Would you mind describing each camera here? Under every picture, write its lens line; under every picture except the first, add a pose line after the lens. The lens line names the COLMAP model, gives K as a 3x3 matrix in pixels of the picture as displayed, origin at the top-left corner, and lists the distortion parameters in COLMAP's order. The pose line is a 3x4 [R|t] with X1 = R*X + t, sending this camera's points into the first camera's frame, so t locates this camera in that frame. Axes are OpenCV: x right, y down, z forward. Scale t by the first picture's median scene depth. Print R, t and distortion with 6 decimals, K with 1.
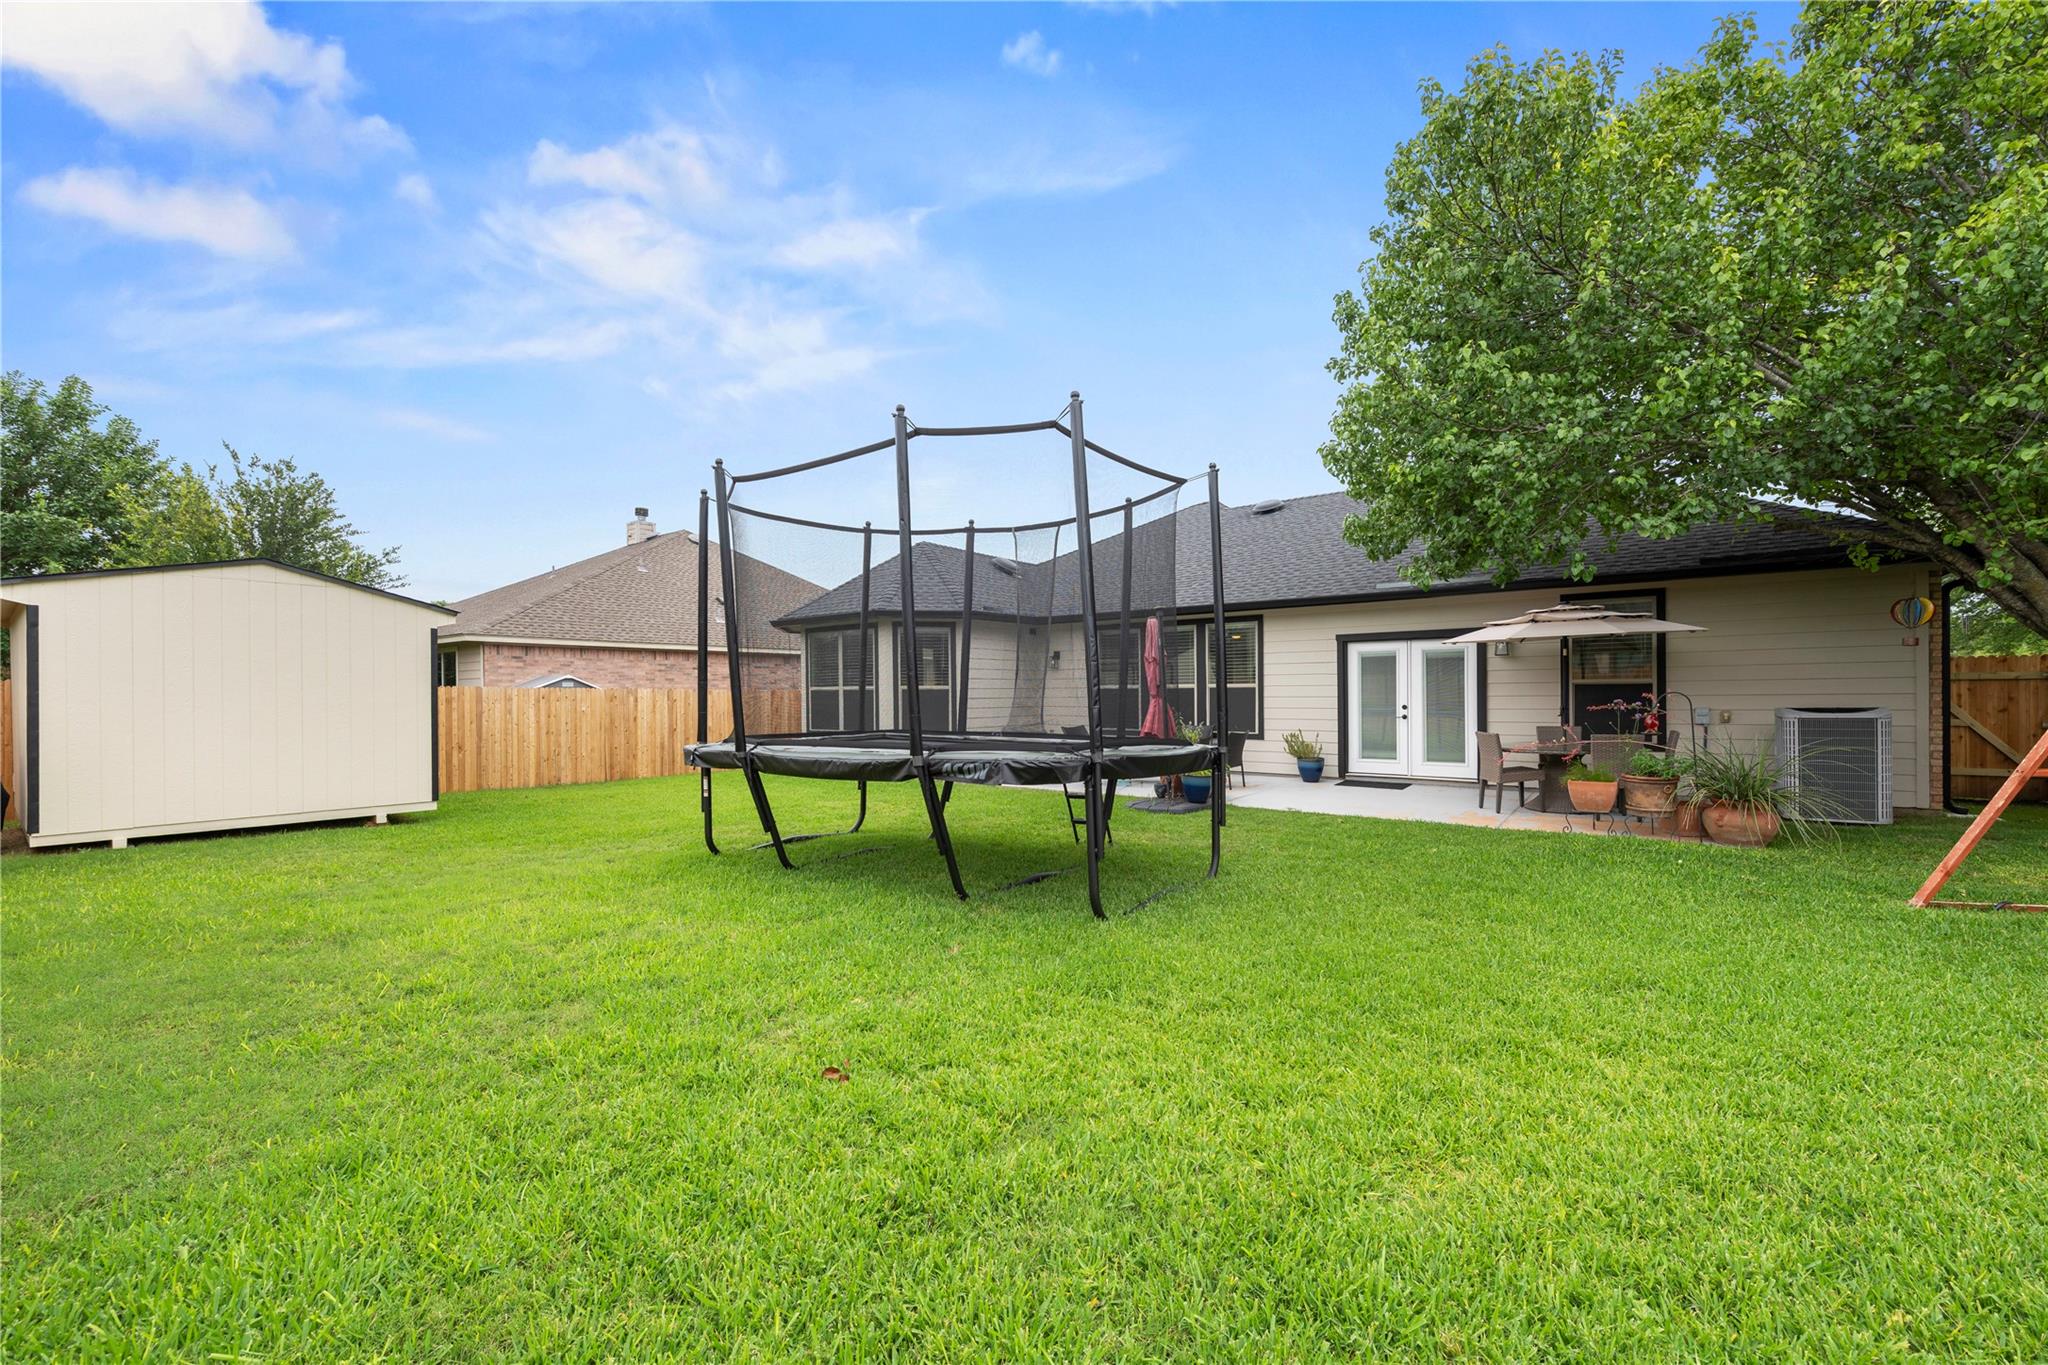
lens RADIAL K [[810.0, 0, 1030.7], [0, 810.0, 689.5], [0, 0, 1]] dist [0.001162, -0.000492]
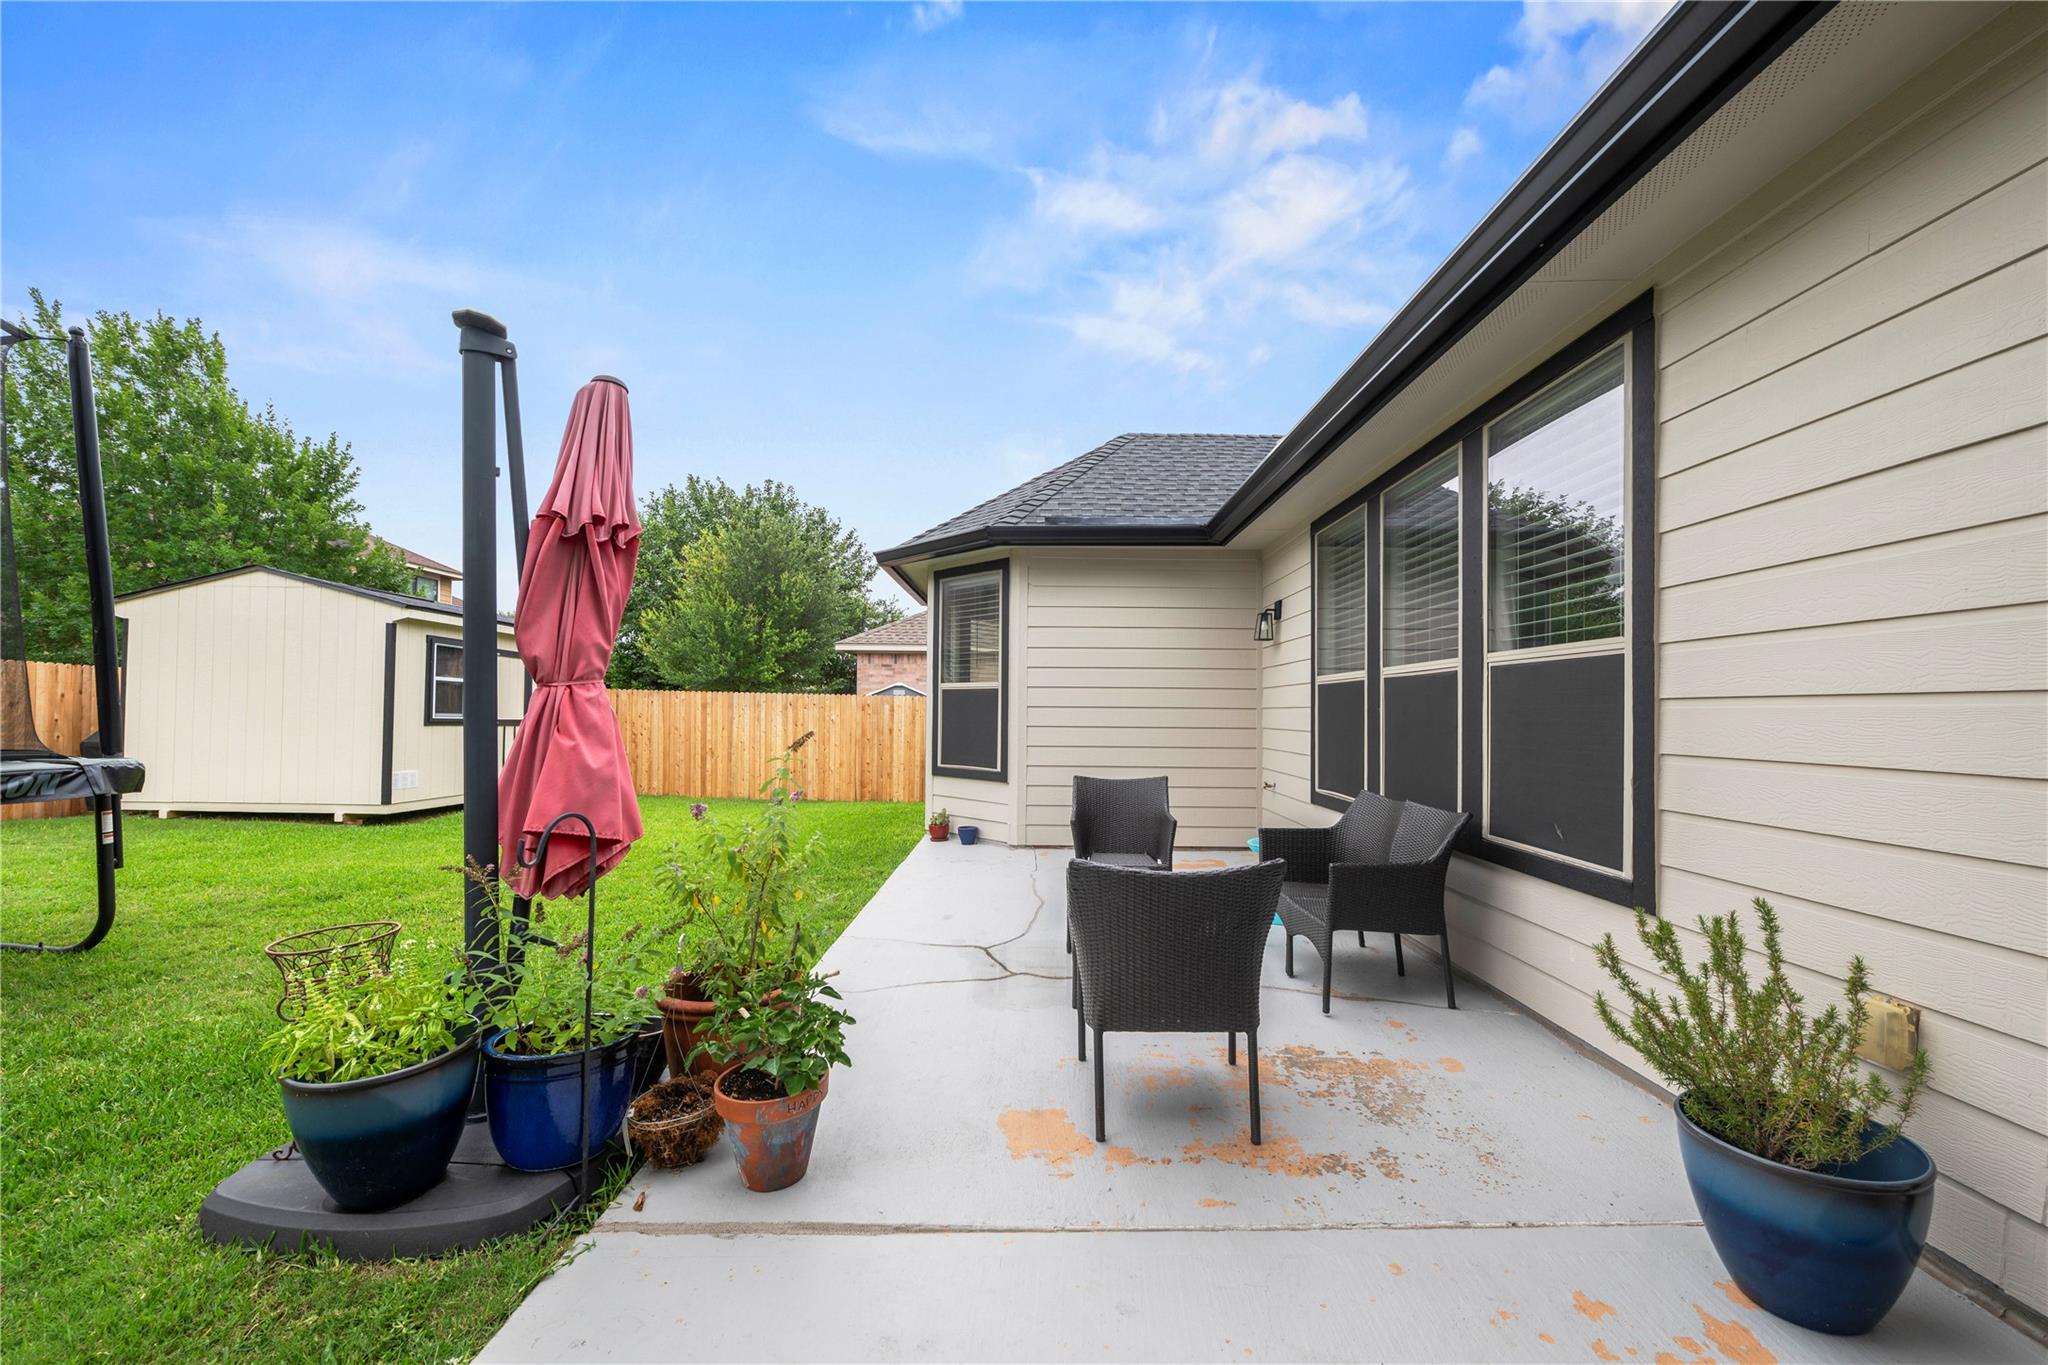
lens RADIAL K [[810.0, 0, 1019.8], [0, 810.0, 698.9], [0, 0, 1]] dist [0.001162, -0.000492]
pose [[0.605741, -0.001942, -0.795659, 0.348849], [-0.009011, 0.999916, -0.009301, 0.011852], [0.795611, 0.012804, 0.605673, 0.762243]]
